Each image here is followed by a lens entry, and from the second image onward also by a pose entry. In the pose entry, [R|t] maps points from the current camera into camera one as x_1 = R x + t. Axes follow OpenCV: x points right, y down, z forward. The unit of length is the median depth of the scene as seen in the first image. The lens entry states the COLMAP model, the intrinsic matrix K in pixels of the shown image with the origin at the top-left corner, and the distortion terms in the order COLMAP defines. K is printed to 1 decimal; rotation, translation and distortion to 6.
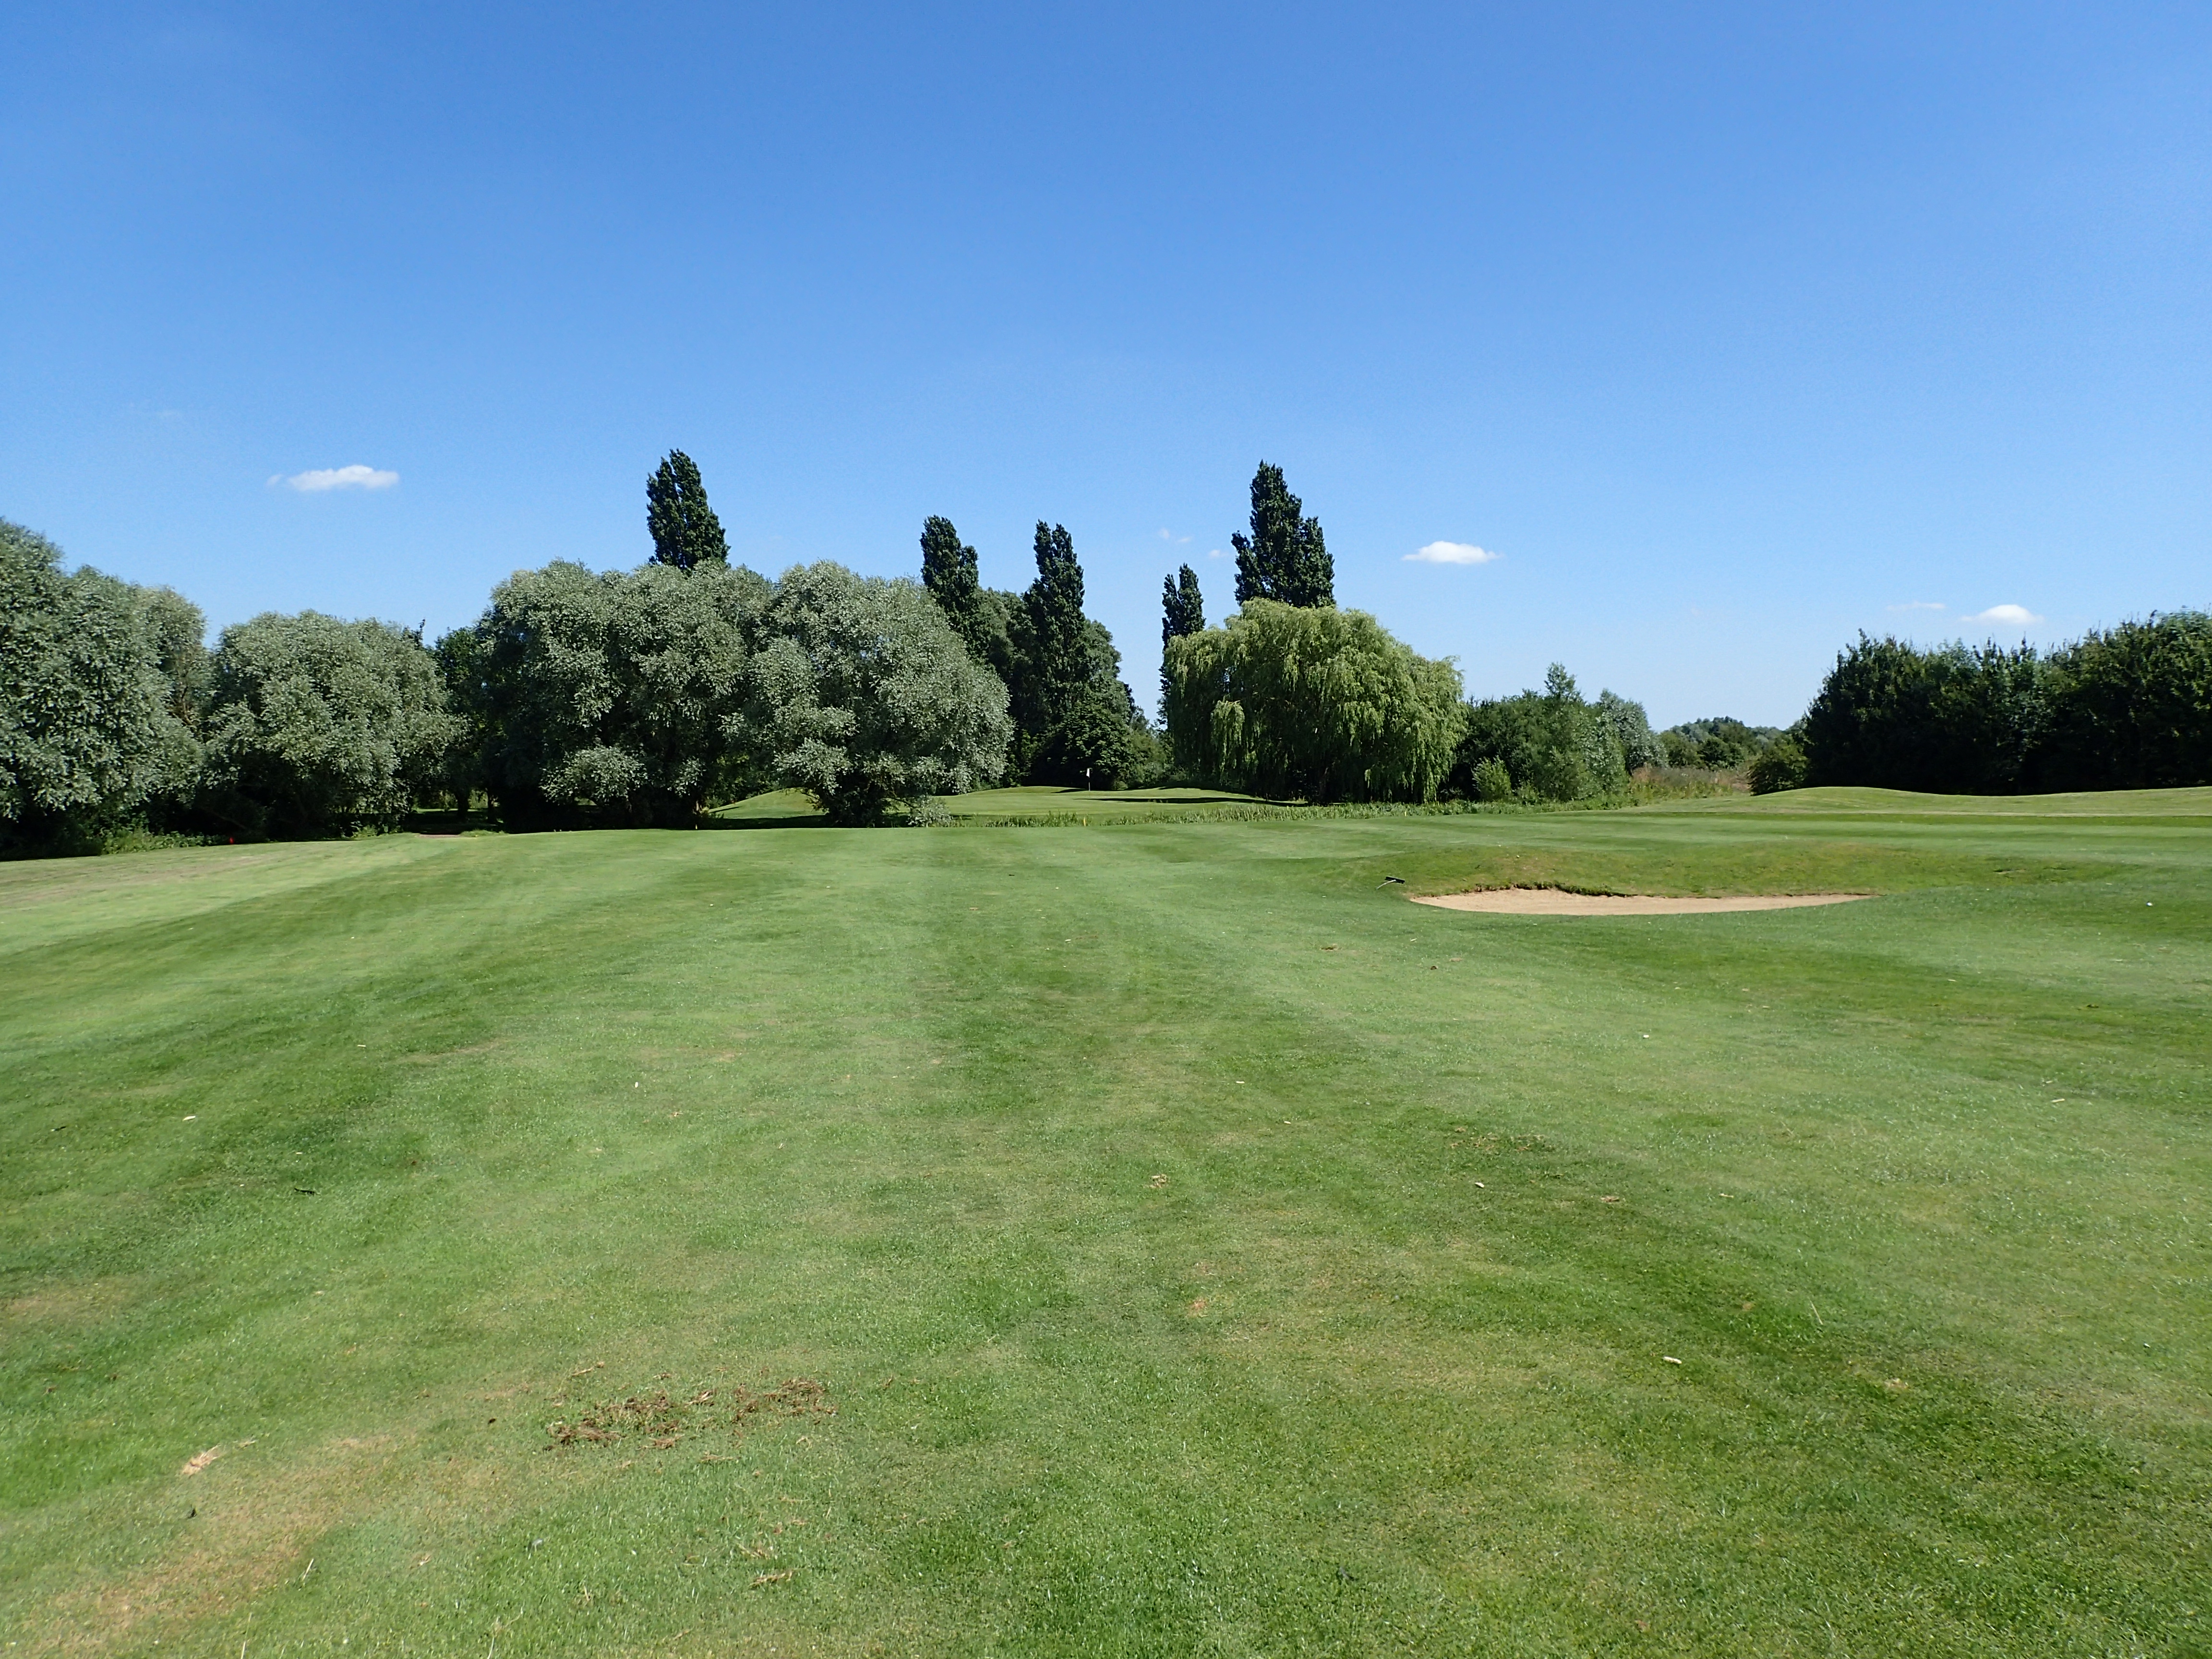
lens RADIAL K [[1612.0, 0, 1107.9], [0, 1612.0, 827.9], [0, 0, 1]] dist [0.003570, 0.000281]
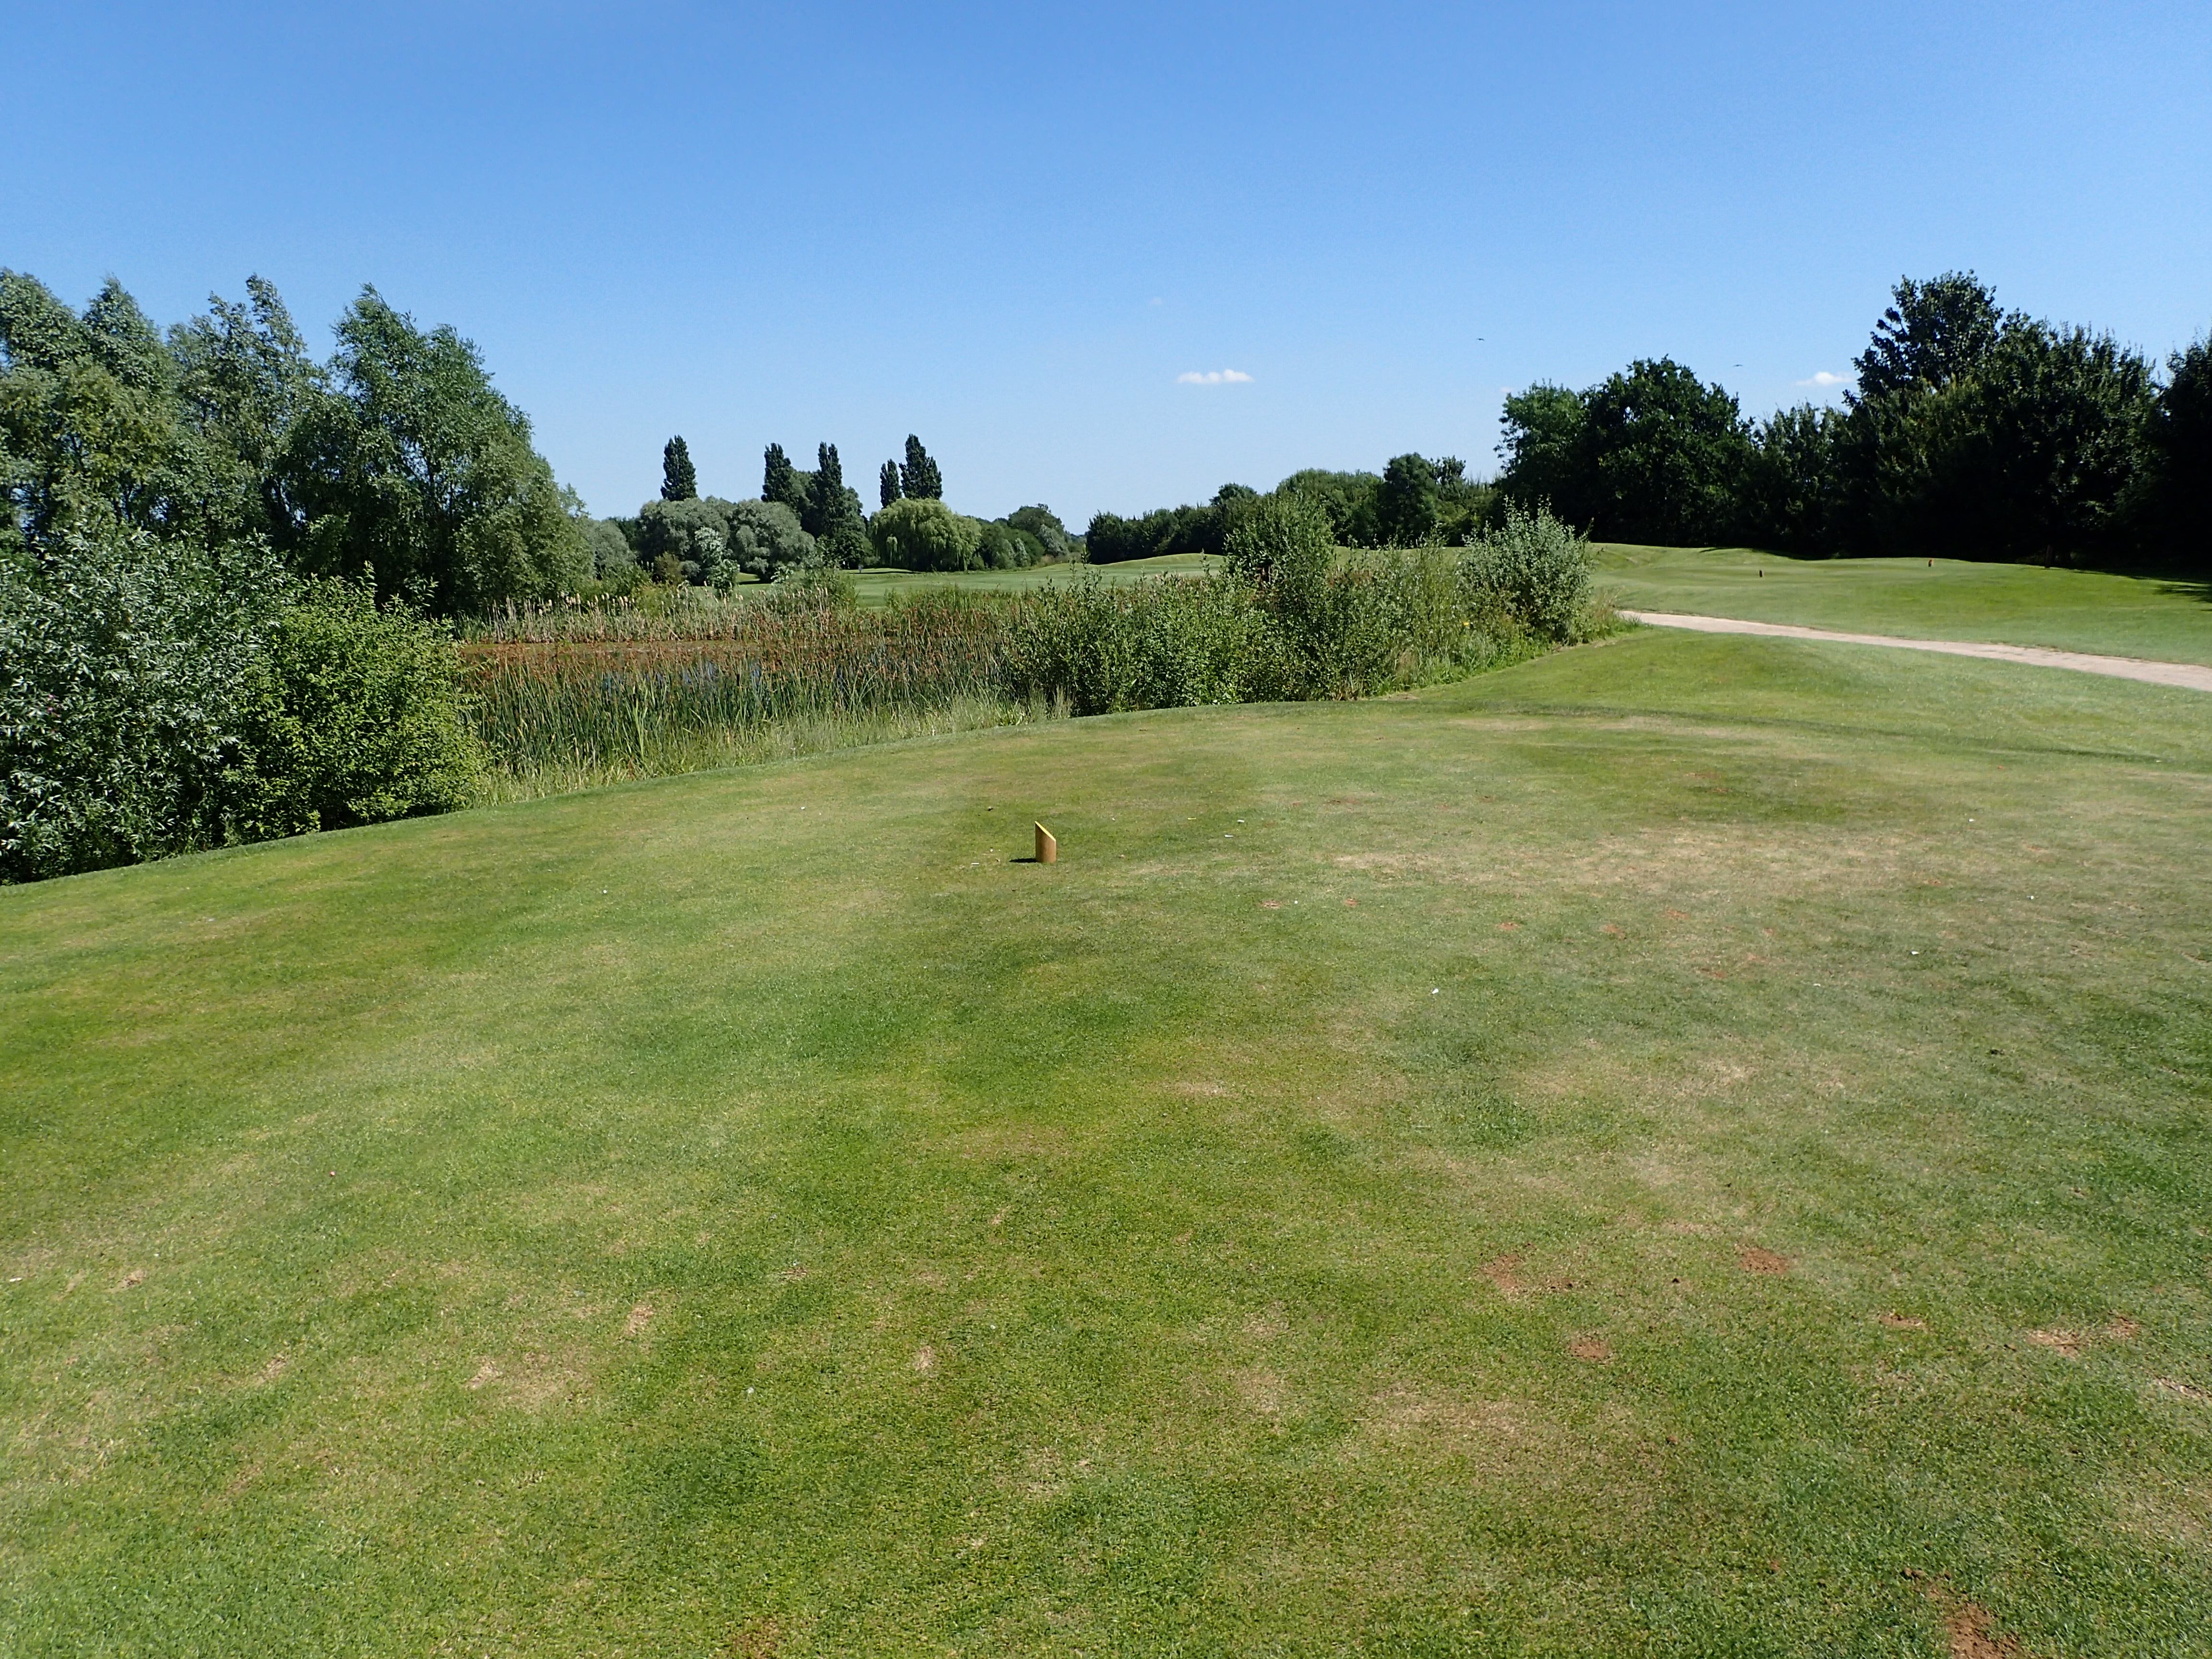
lens RADIAL K [[1612.0, 0, 1098.3], [0, 1612.0, 835.7], [0, 0, 1]] dist [0.003570, 0.000281]
pose [[0.992166, -0.042380, 0.117516, 0.078920], [0.024079, 0.987935, 0.152986, 0.016296], [-0.122581, -0.148958, 0.981216, -1.908138]]
